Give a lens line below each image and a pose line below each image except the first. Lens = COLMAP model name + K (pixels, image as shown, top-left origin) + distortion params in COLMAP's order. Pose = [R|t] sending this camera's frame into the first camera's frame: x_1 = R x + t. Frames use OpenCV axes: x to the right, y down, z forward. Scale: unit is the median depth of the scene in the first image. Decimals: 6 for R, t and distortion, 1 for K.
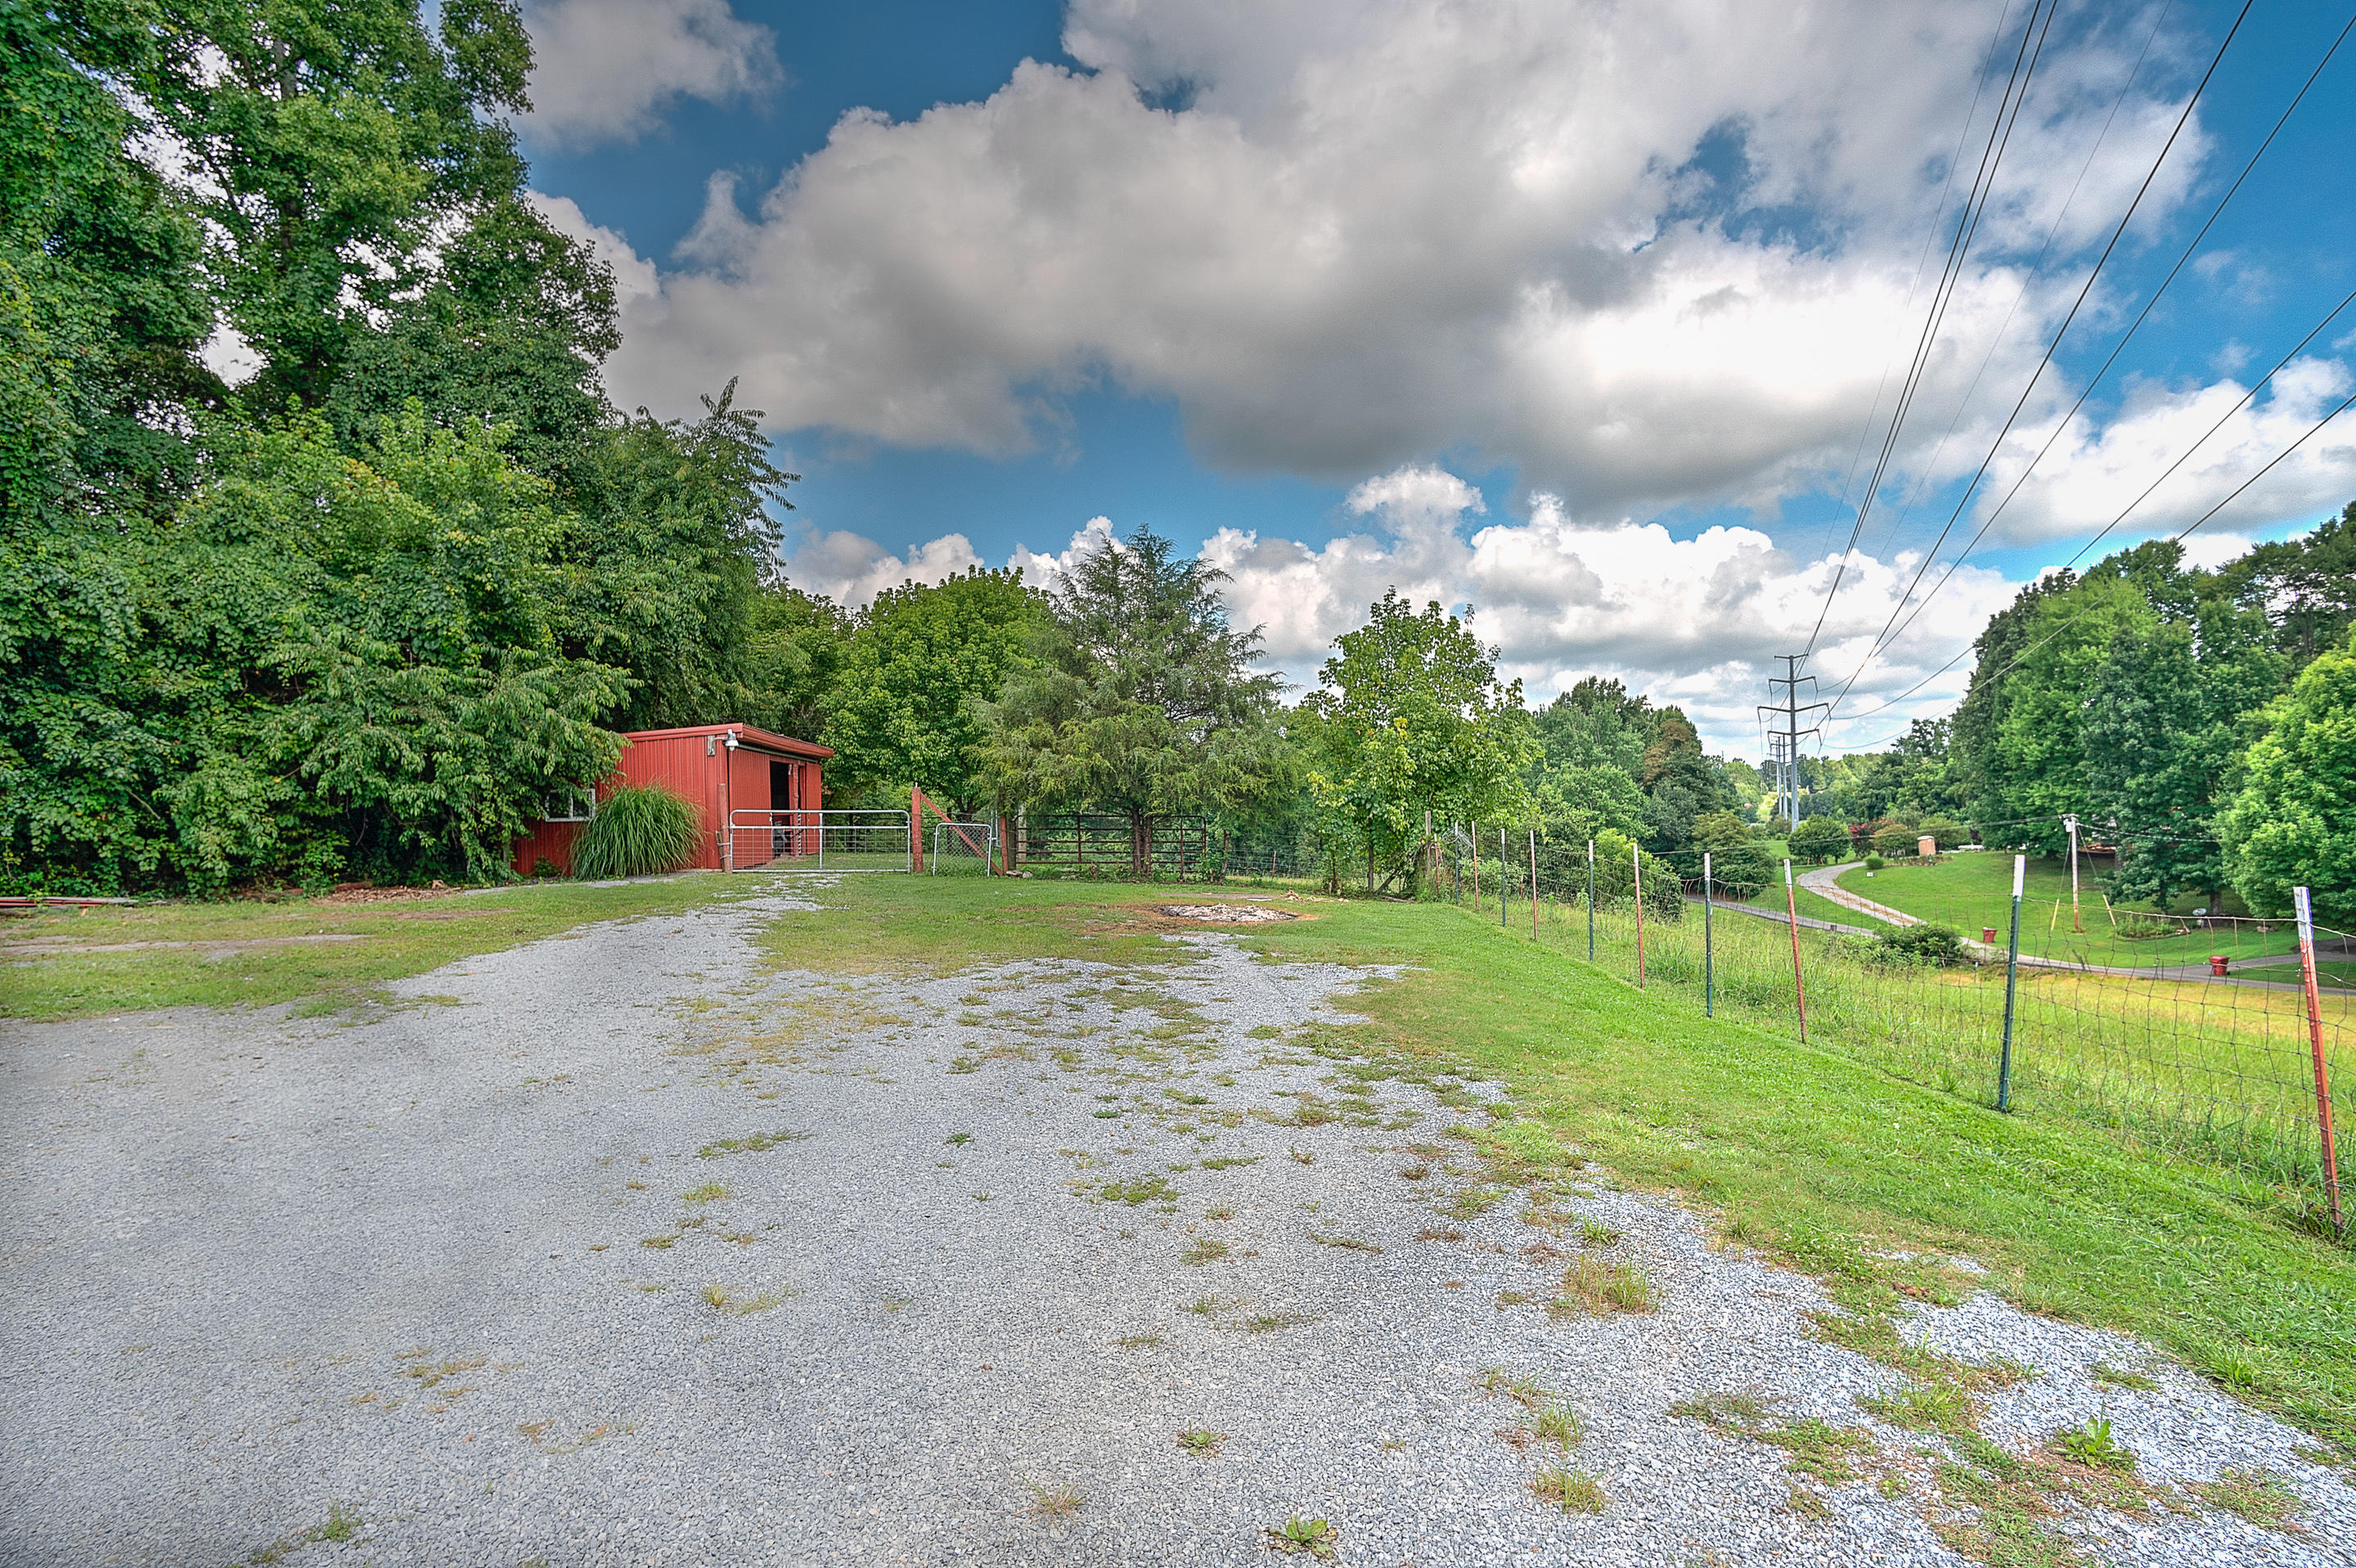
lens RADIAL K [[1252.5, 0, 1180.4], [0, 1252.5, 800.4], [0, 0, 1]] dist [0.003831, 0.002590]
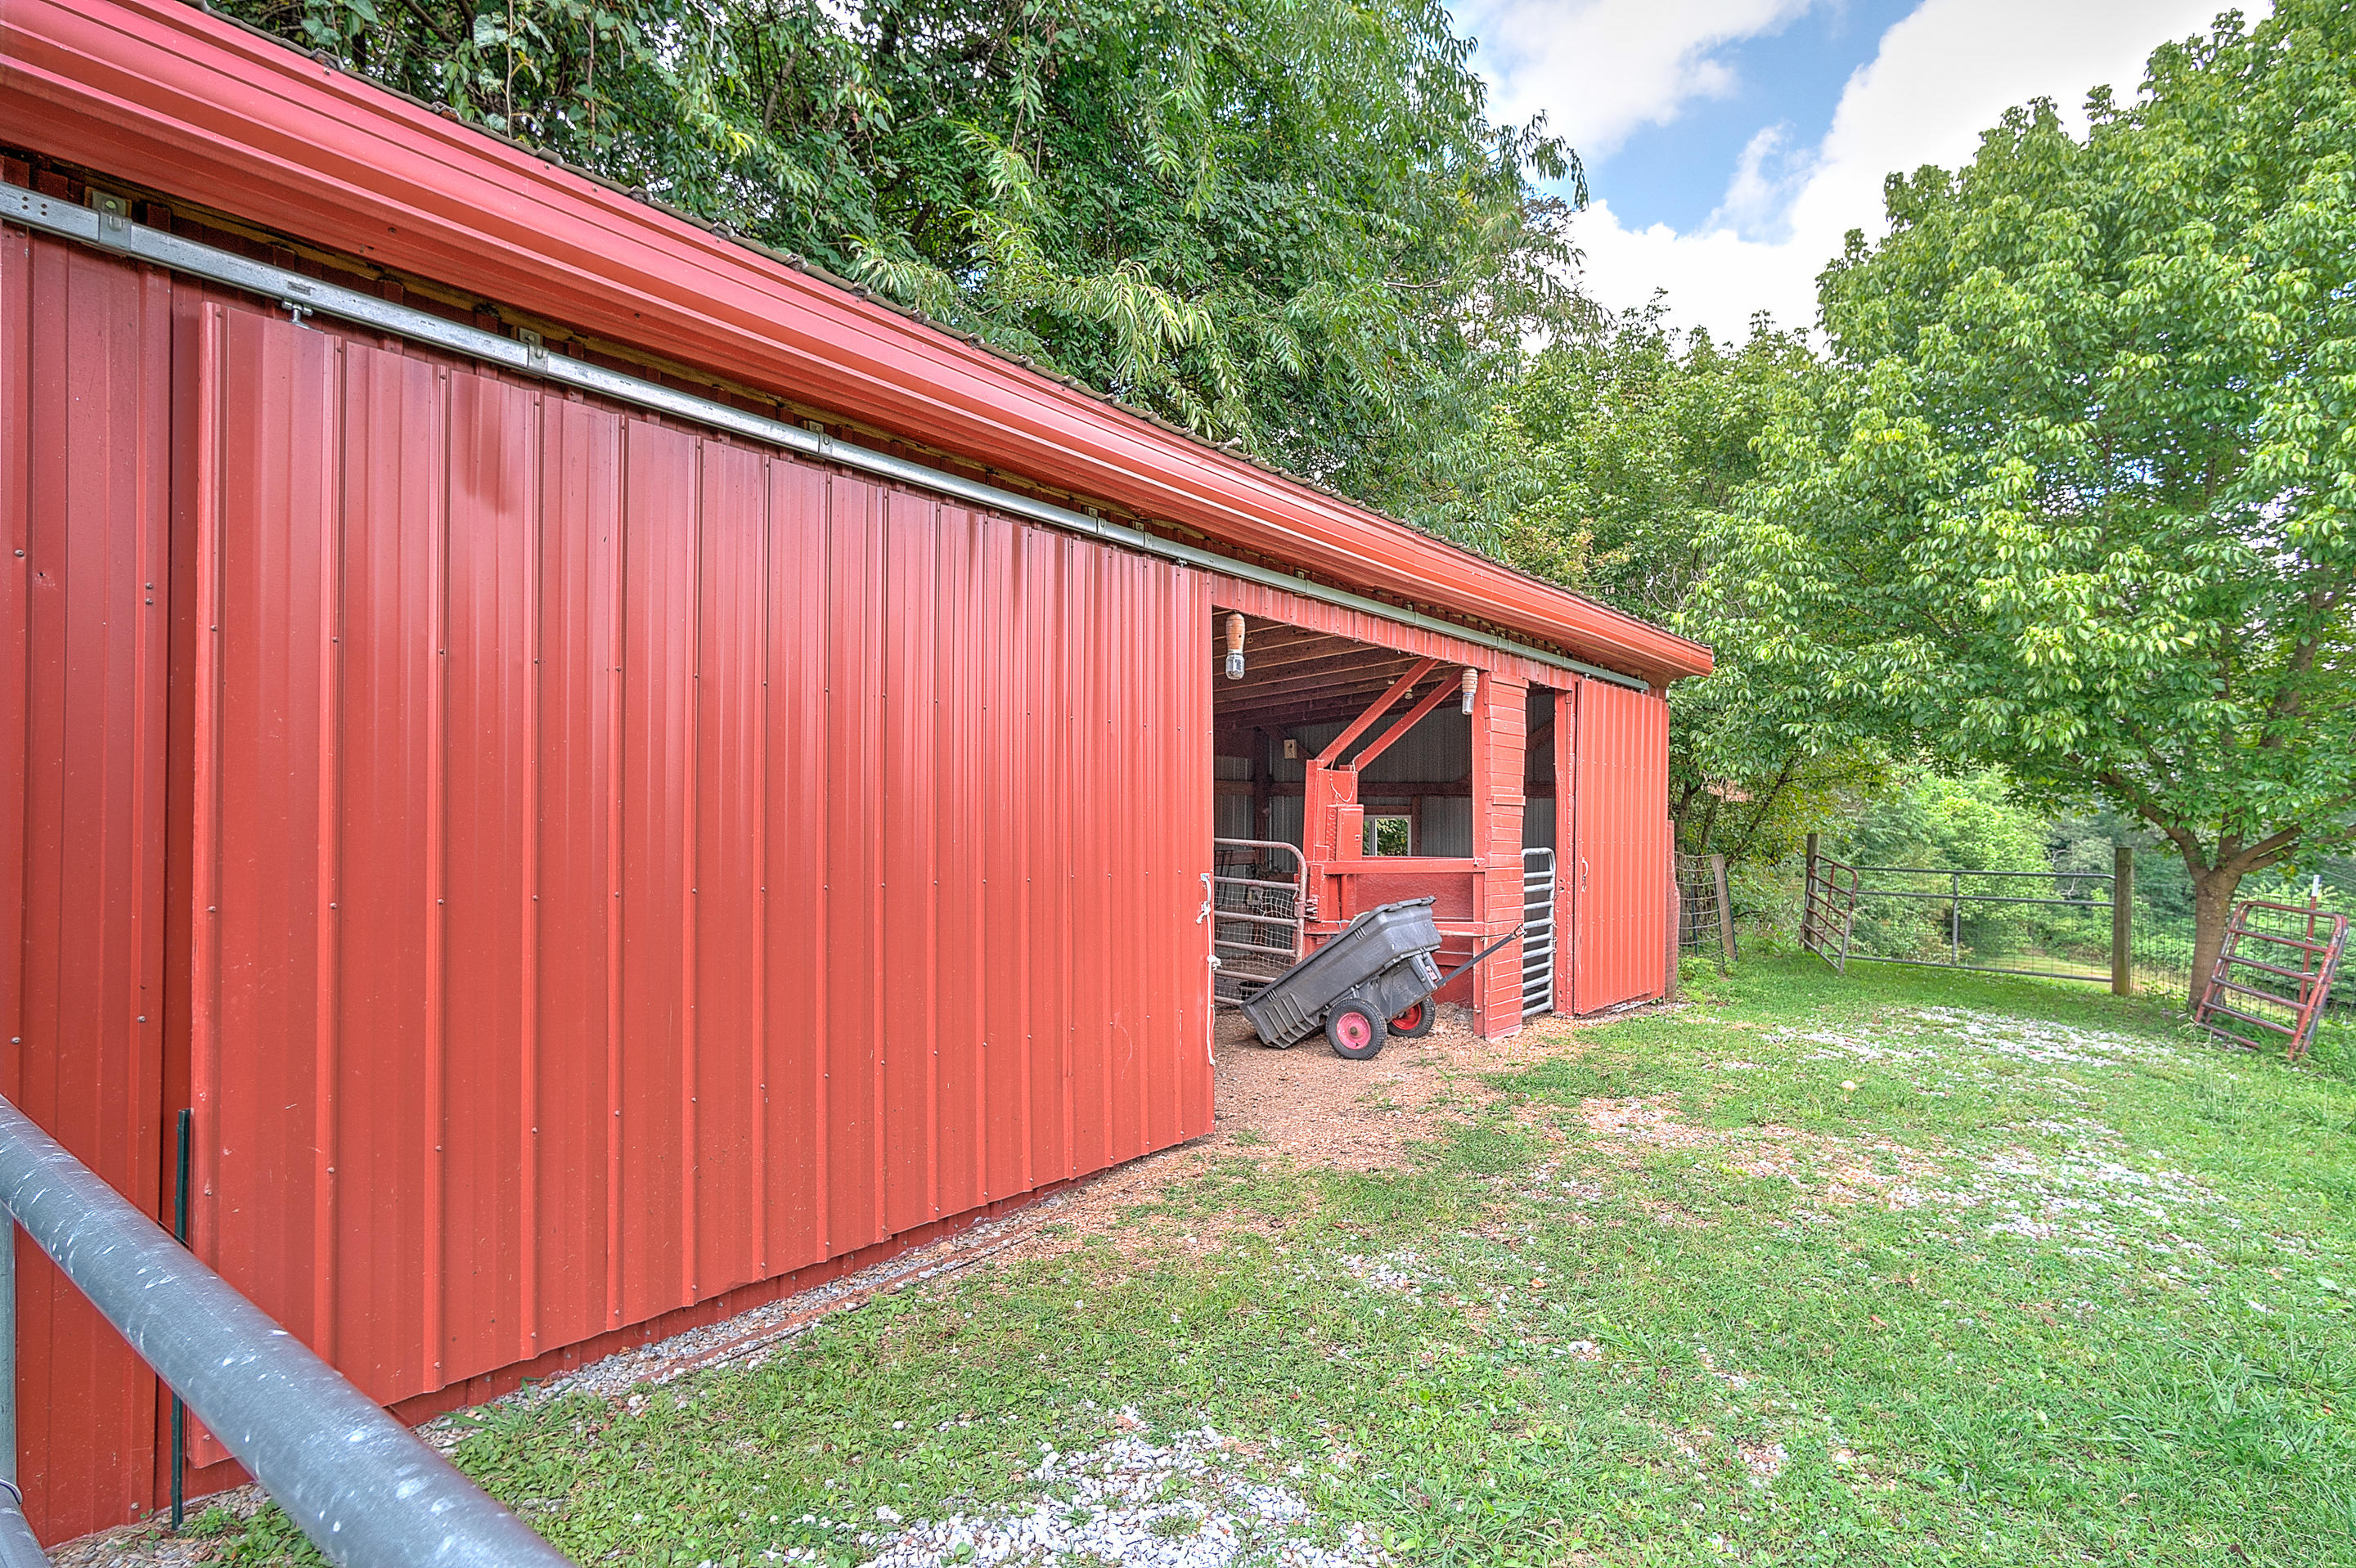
lens RADIAL K [[1252.5, 0, 1183.1], [0, 1252.5, 802.5], [0, 0, 1]] dist [0.003831, 0.002590]
pose [[0.725221, 0.017063, -0.688305, -0.061253], [-0.021287, 0.999771, 0.002356, -0.000641], [0.688187, 0.012943, 0.725417, 0.263975]]
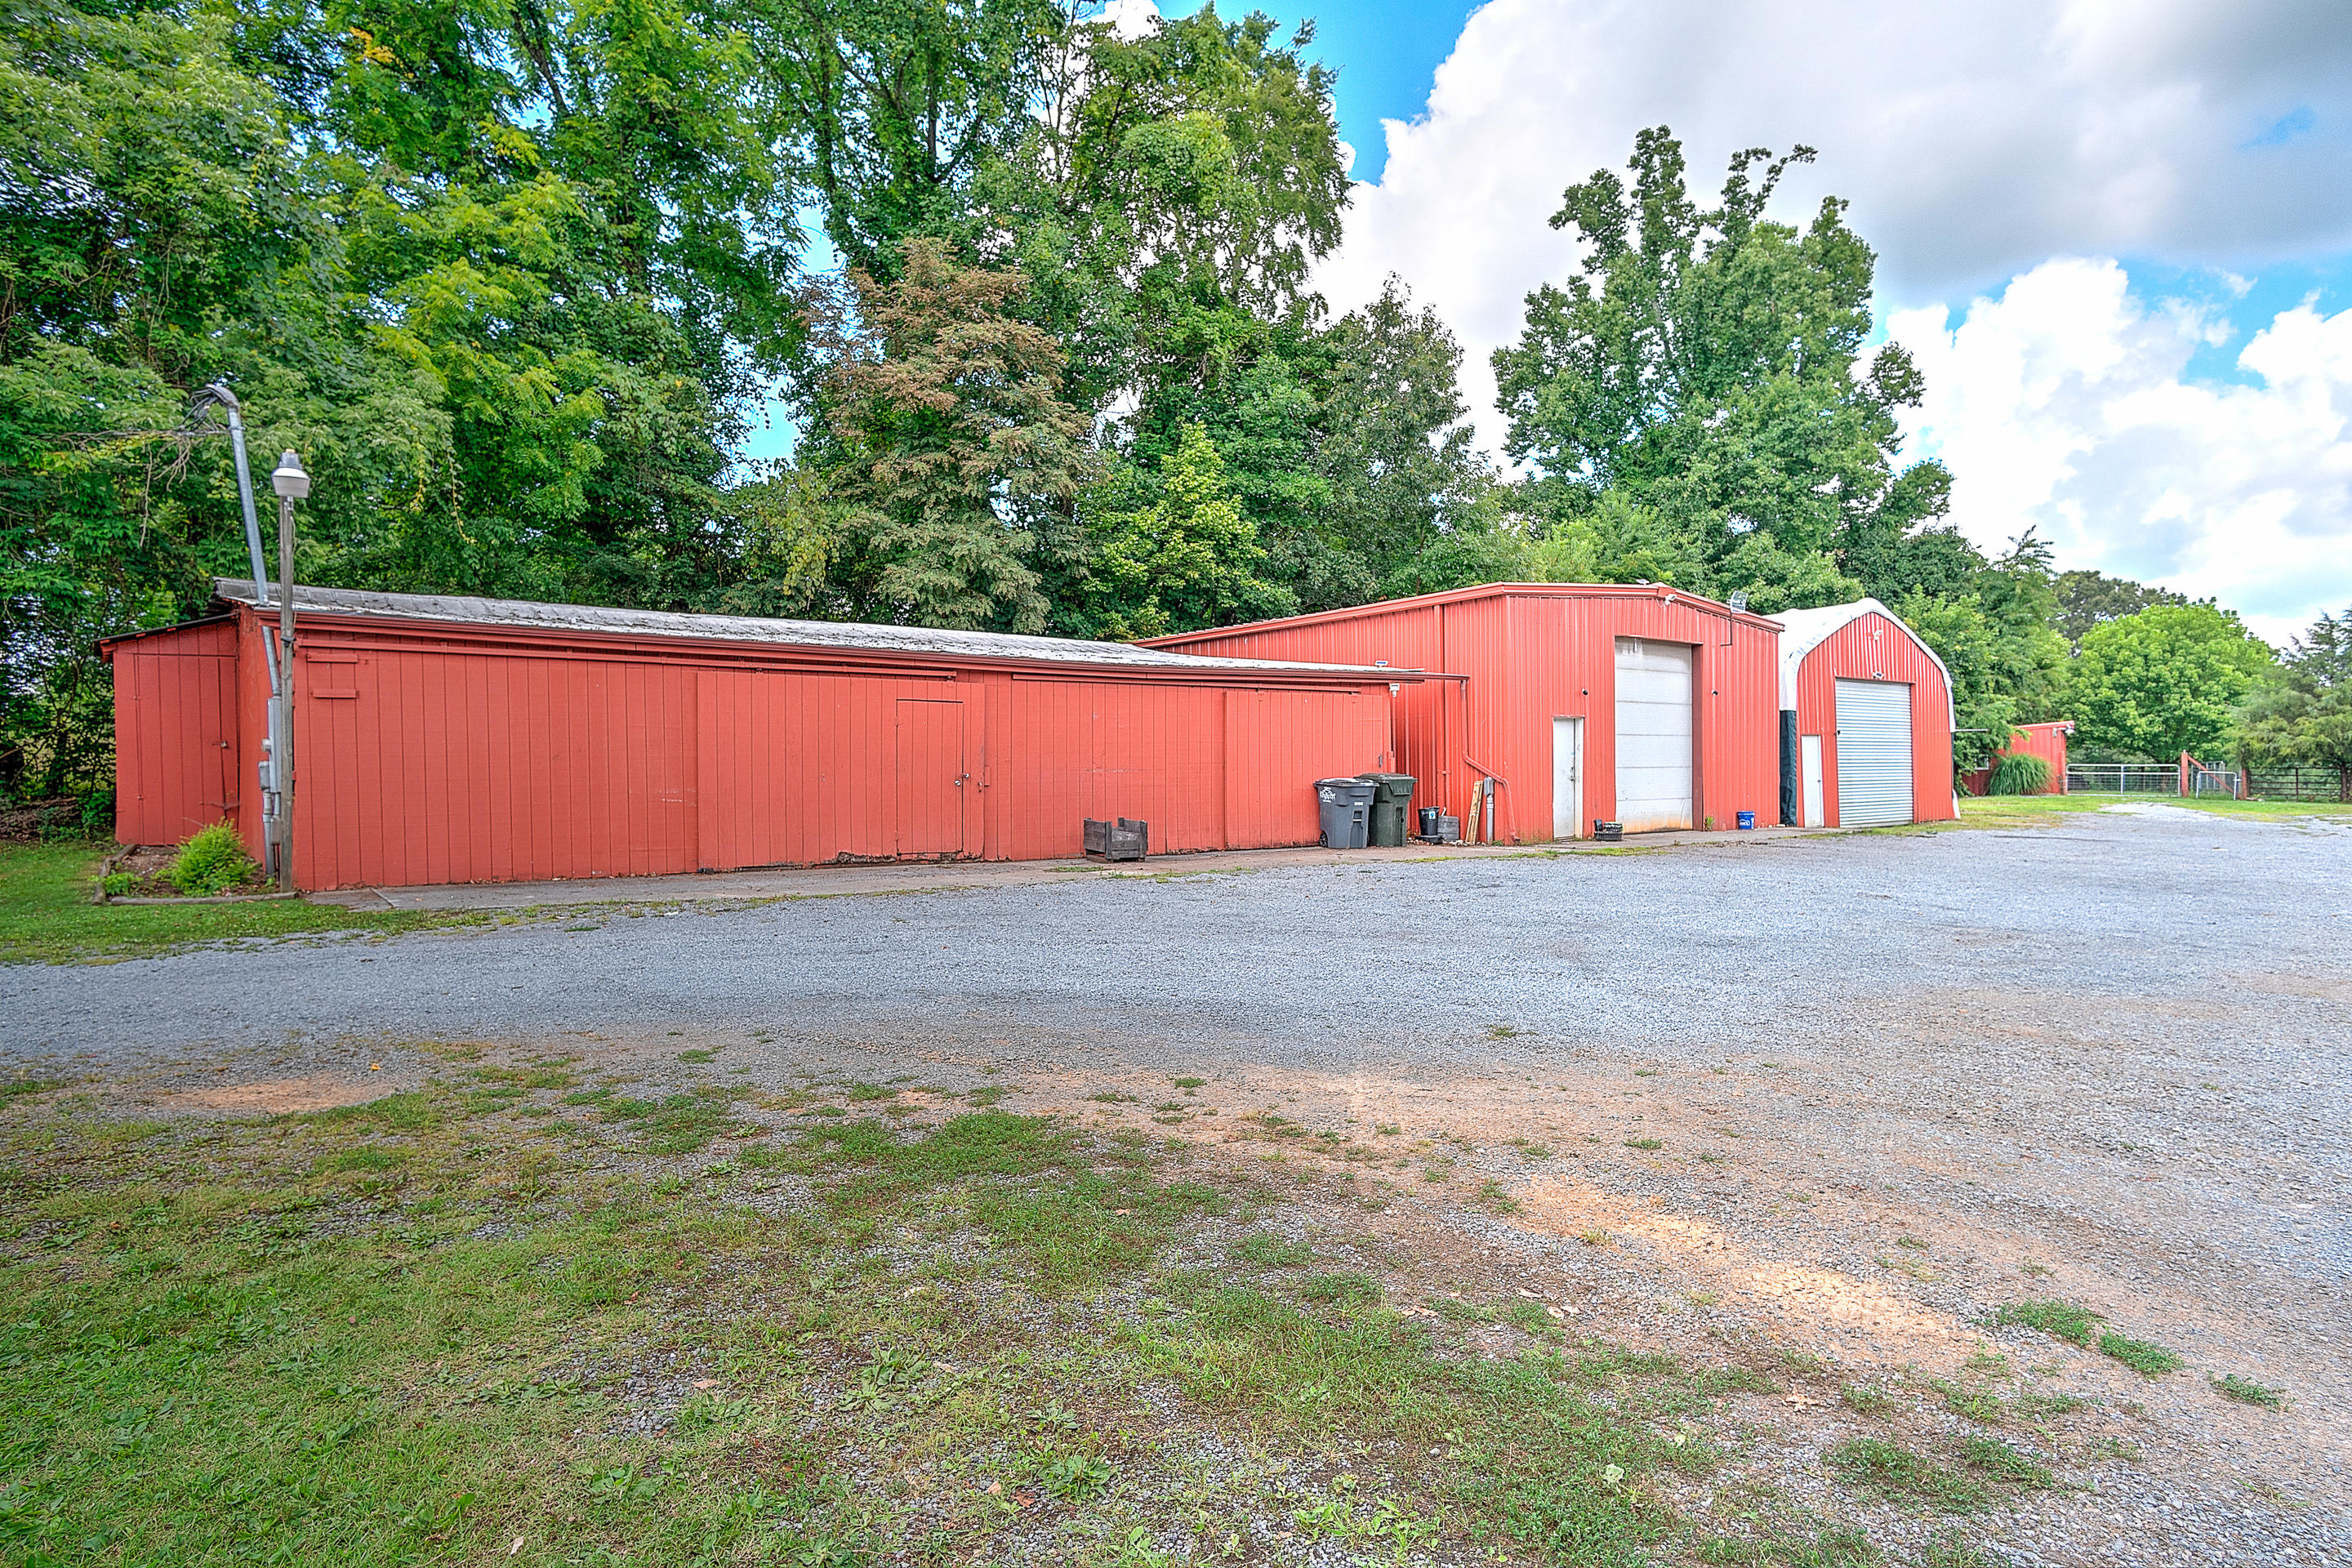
lens RADIAL K [[1250.5, 0, 1171.2], [0, 1250.5, 793.5], [0, 0, 1]] dist [0.003831, 0.002590]
pose [[0.740150, 0.015388, -0.672265, -0.017795], [0.003967, 0.999621, 0.027249, -0.001740], [0.672430, -0.022835, 0.739809, -0.380355]]
